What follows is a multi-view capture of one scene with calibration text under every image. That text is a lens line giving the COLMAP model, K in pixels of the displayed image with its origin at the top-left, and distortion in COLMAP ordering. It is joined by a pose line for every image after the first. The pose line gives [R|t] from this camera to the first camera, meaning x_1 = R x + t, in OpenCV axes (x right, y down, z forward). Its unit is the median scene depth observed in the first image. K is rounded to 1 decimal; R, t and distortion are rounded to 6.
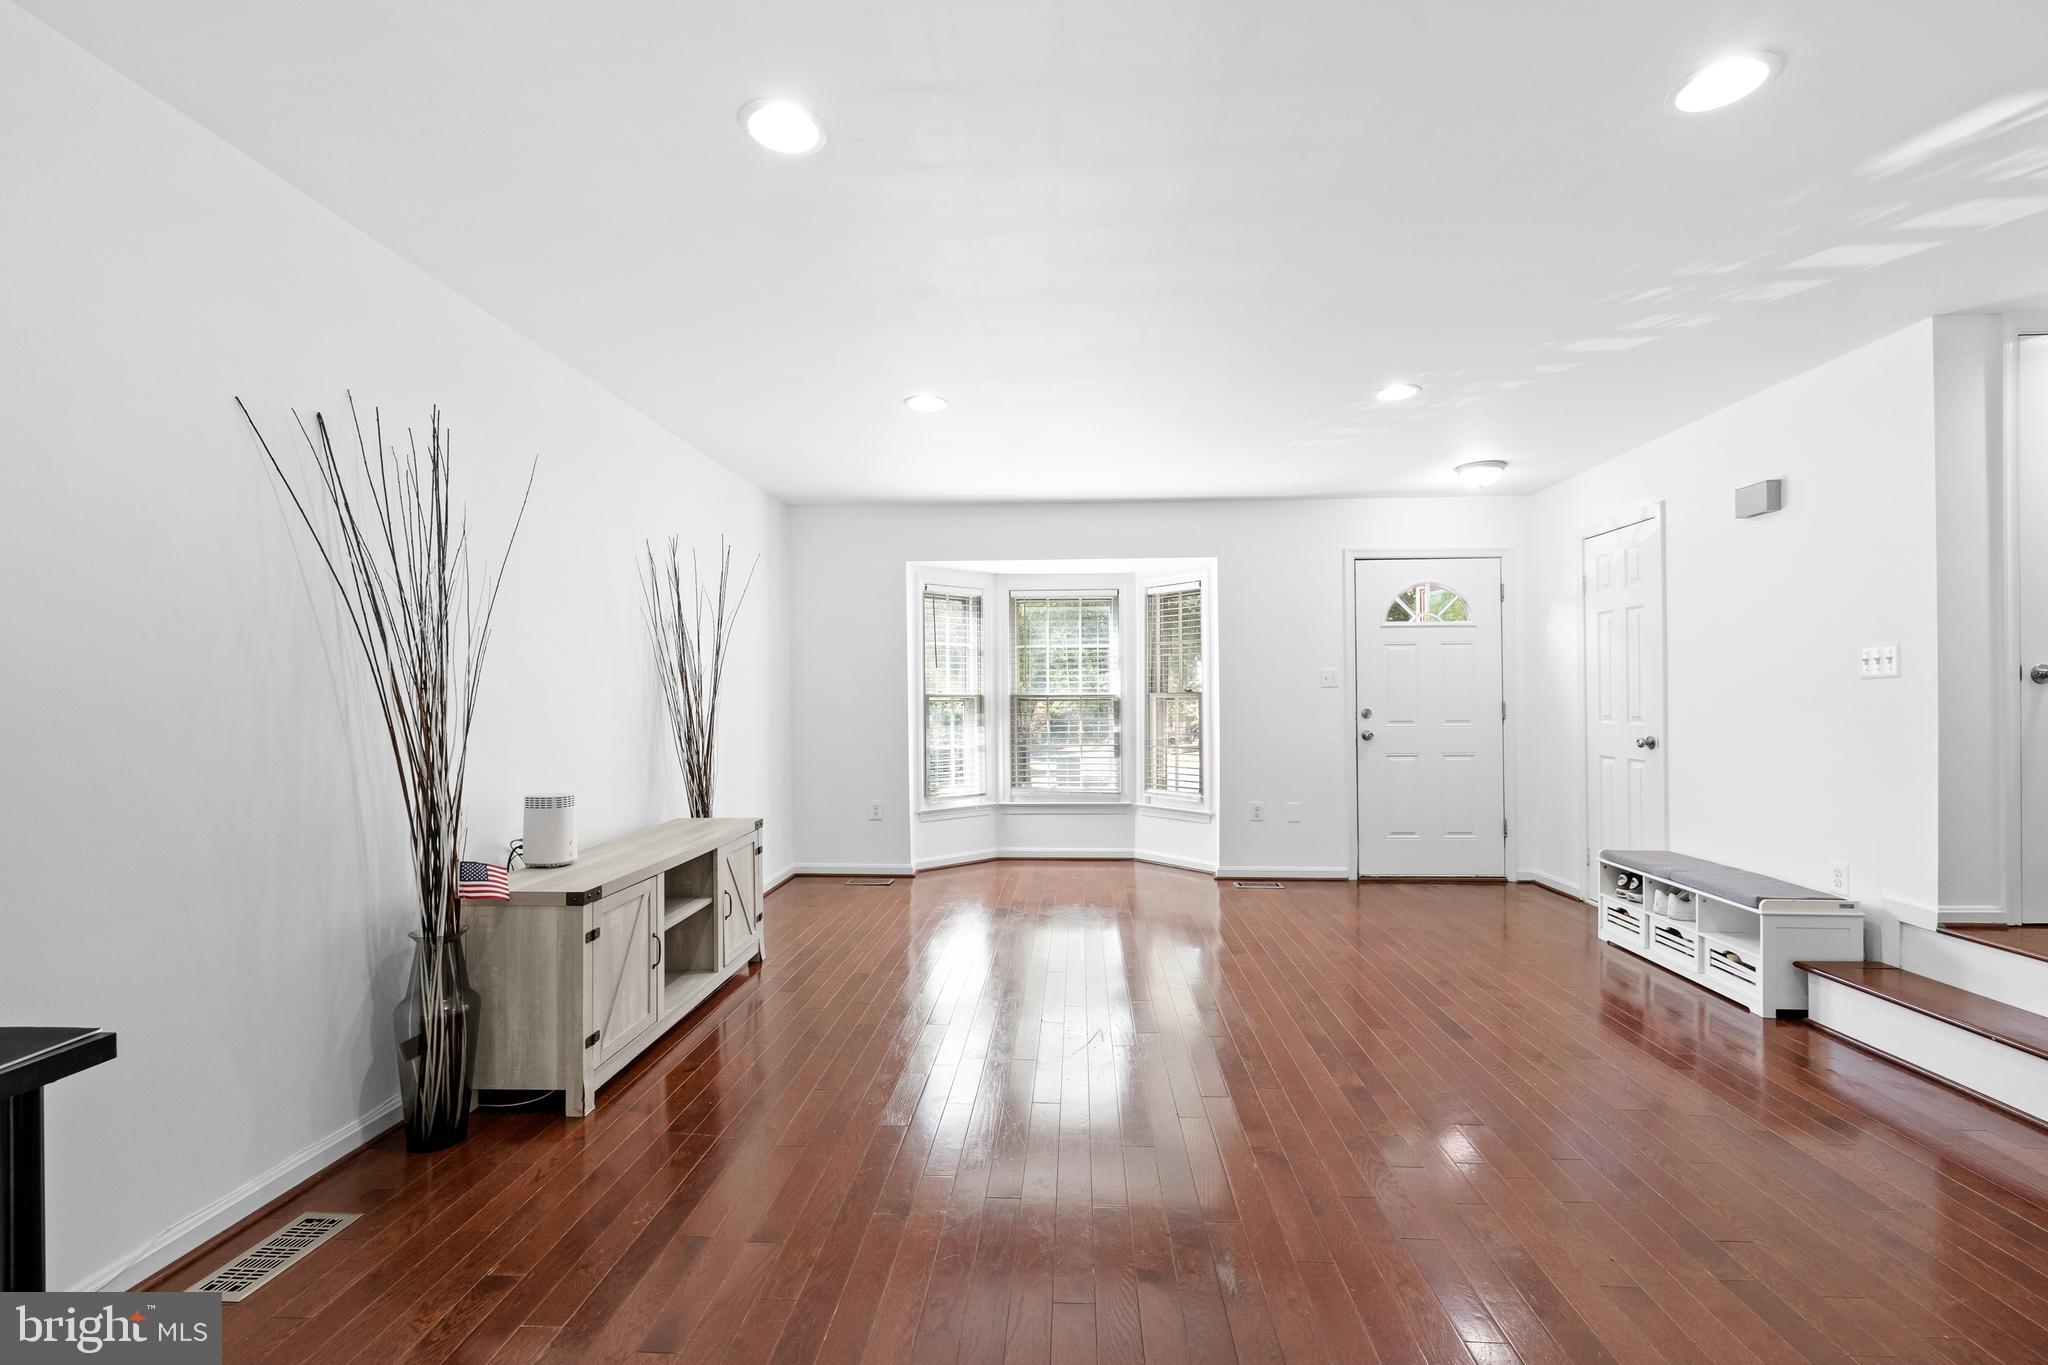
lens RADIAL K [[873.2, 0, 1026.9], [0, 873.2, 689.5], [0, 0, 1]] dist [-0.000311, 0.001533]
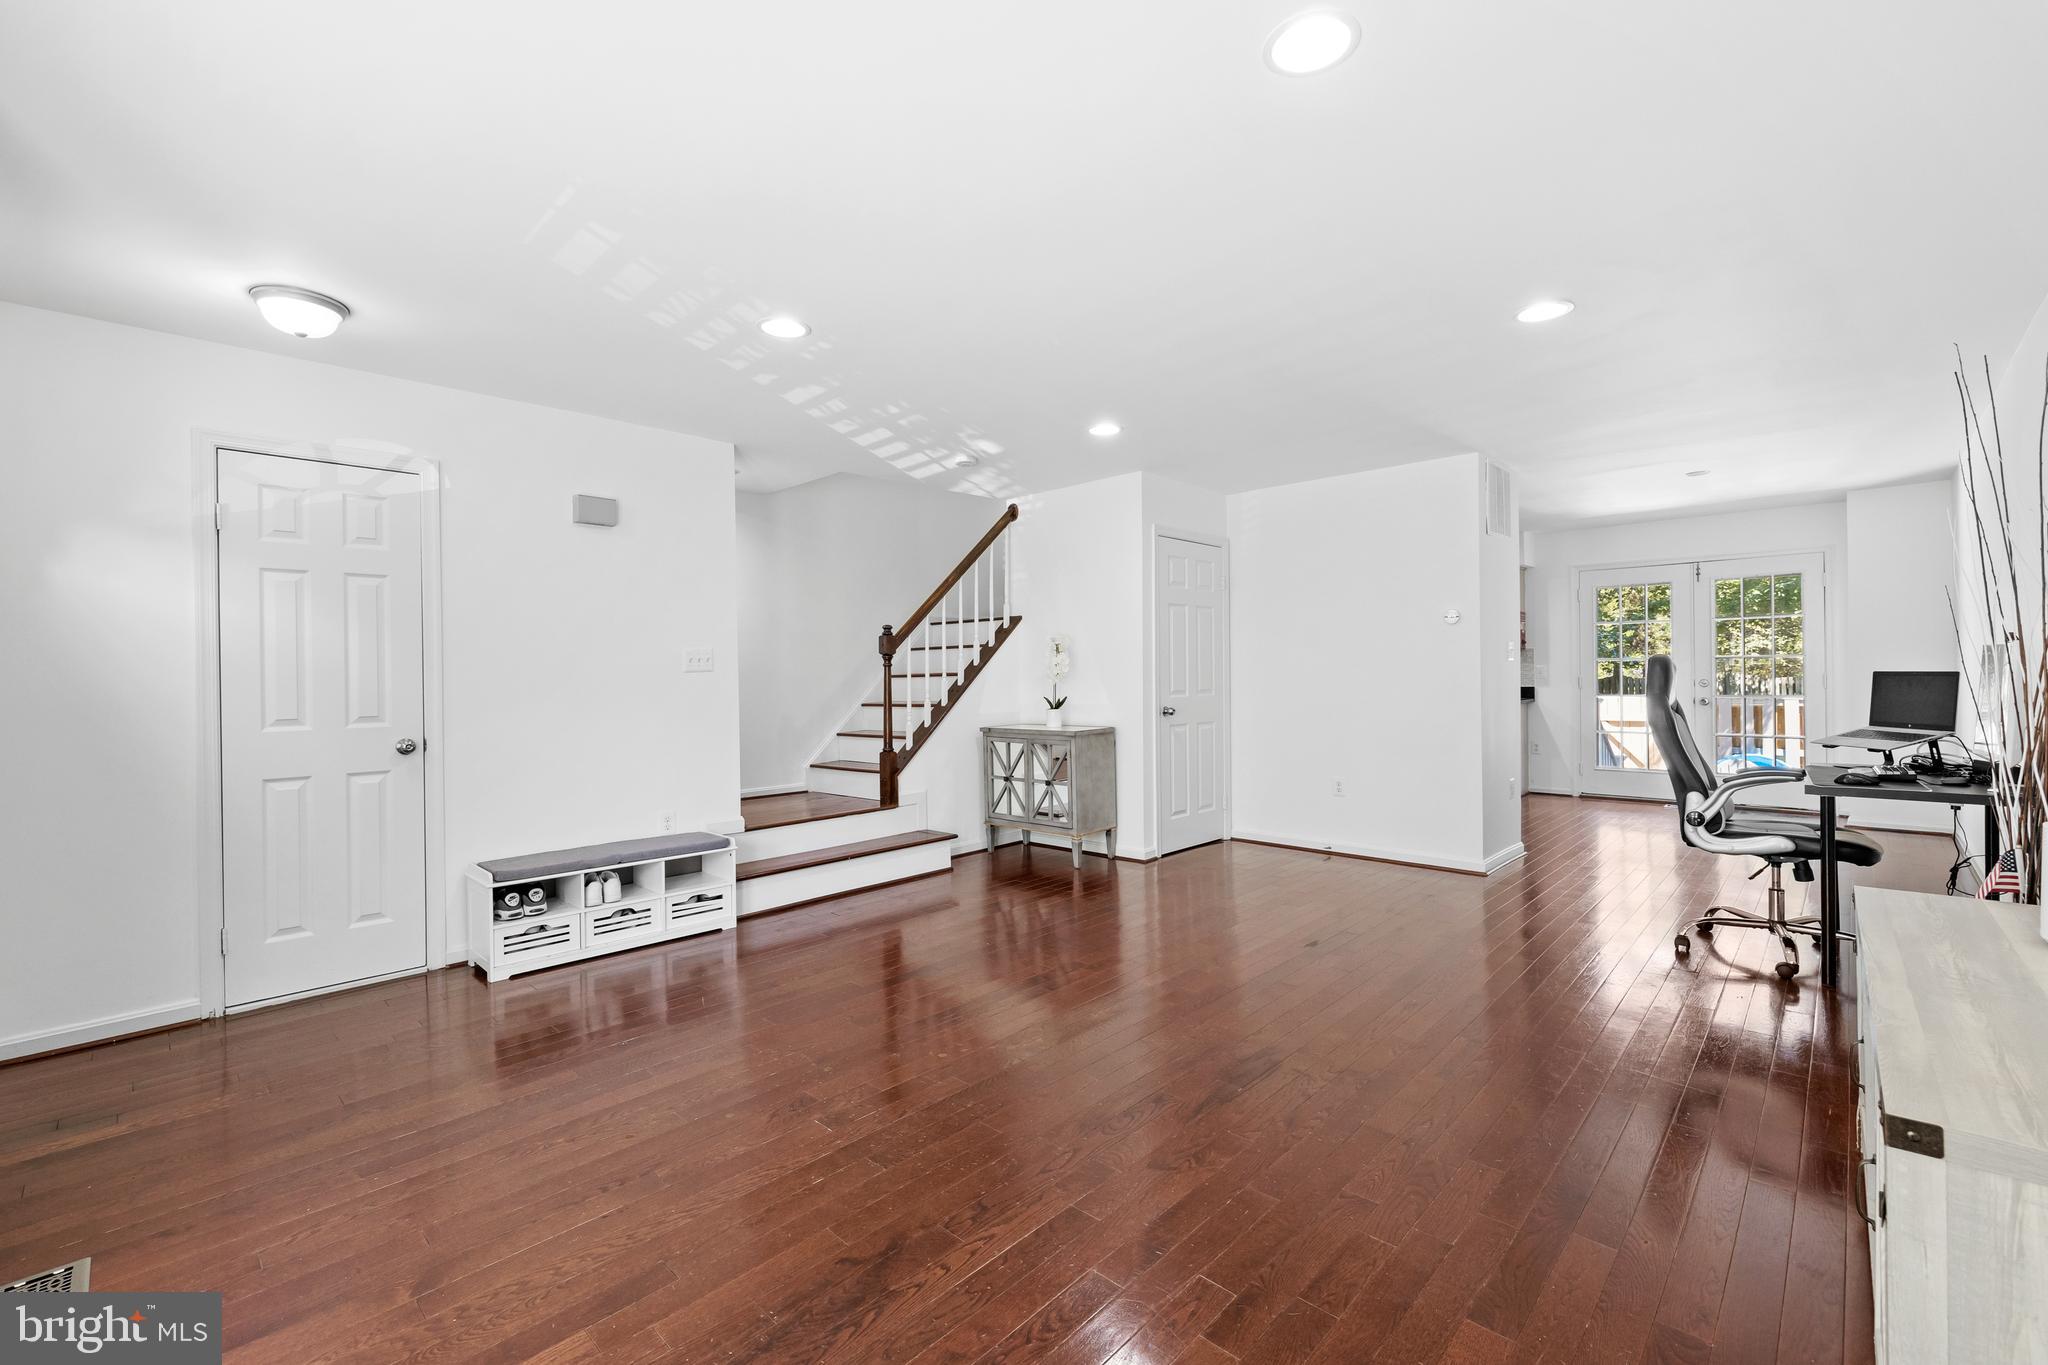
lens RADIAL K [[873.2, 0, 1027.7], [0, 873.2, 679.9], [0, 0, 1]] dist [-0.000311, 0.001533]
pose [[-0.767785, 0.010735, 0.640617, -0.275314], [0.008836, 0.999942, -0.006167, 0.009617], [-0.640646, 0.000926, -0.767836, 1.365902]]
